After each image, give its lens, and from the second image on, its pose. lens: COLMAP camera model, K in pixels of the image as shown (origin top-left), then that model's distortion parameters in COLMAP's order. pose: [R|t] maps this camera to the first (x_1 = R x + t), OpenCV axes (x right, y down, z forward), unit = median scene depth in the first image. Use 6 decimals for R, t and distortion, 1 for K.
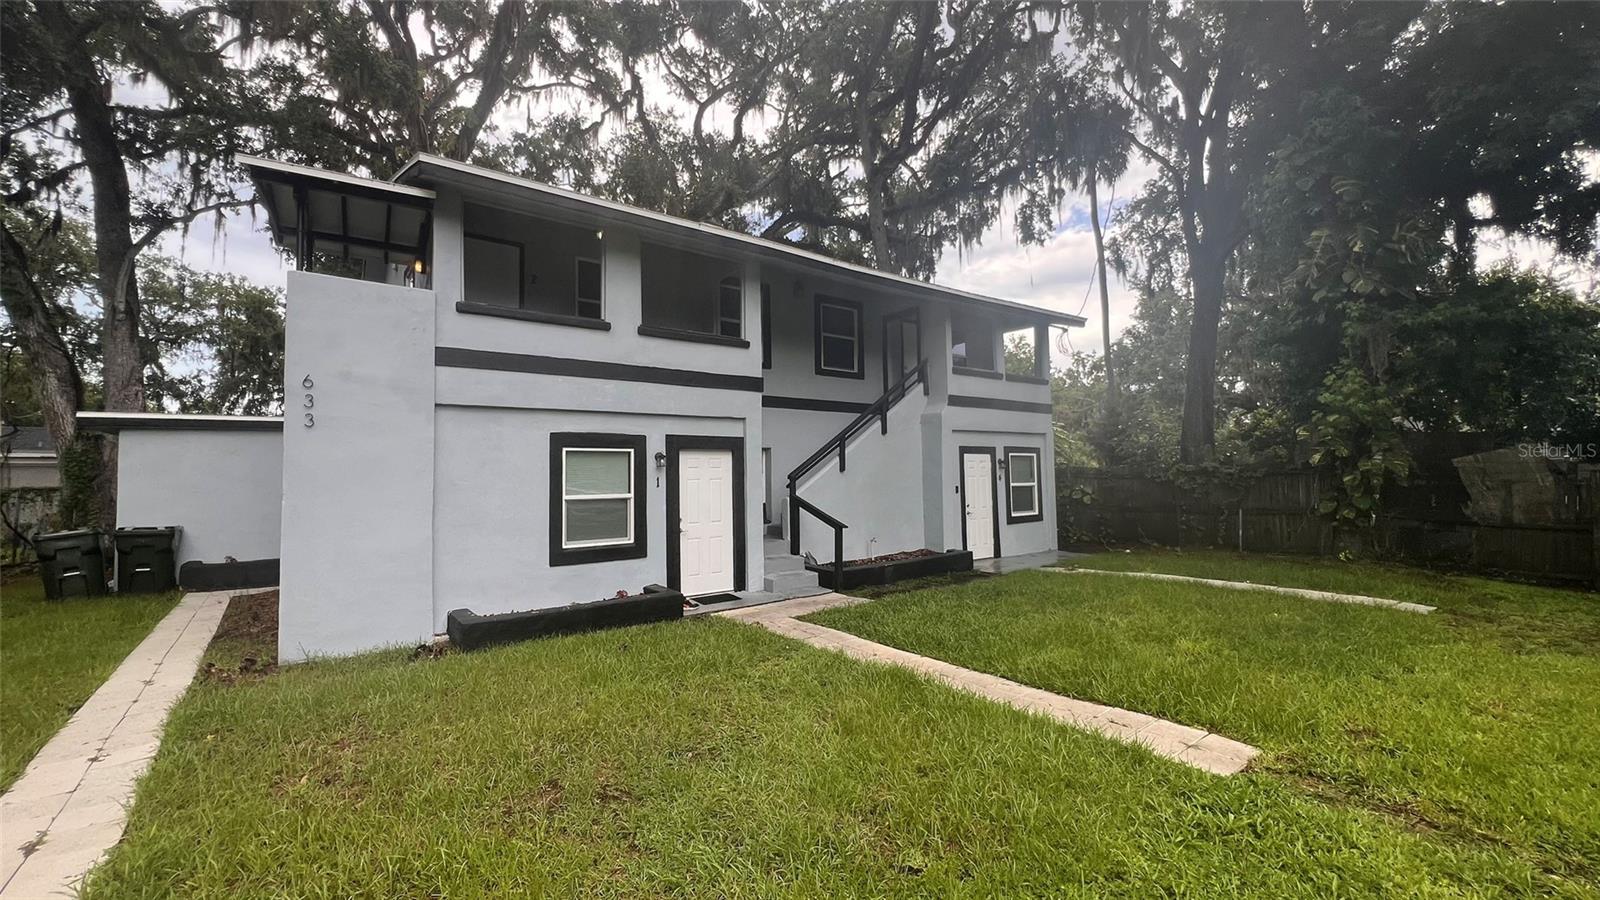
lens RADIAL K [[636.7, 0, 799.3], [0, 636.7, 441.9], [0, 0, 1]] dist [0.001200, 0.000101]
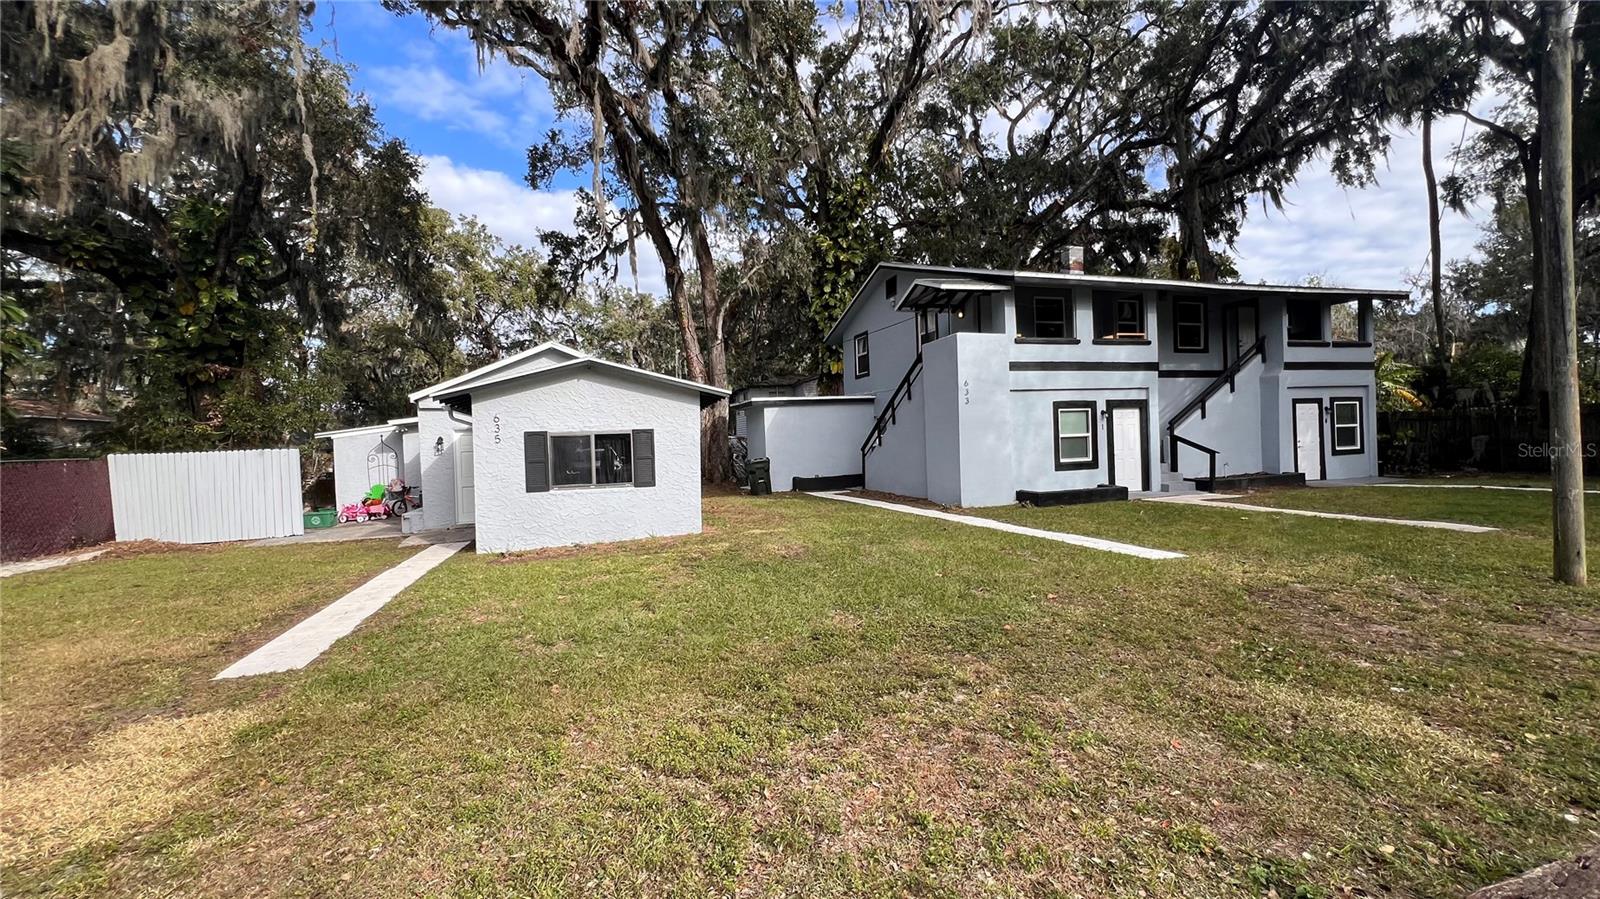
lens RADIAL K [[636.7, 0, 803.4], [0, 636.7, 455.0], [0, 0, 1]] dist [0.001200, 0.000101]
pose [[0.943489, -0.012713, -0.331161, -0.327566], [0.039756, 0.996390, 0.075015, -0.019112], [0.329012, -0.083942, 0.940588, -0.737434]]
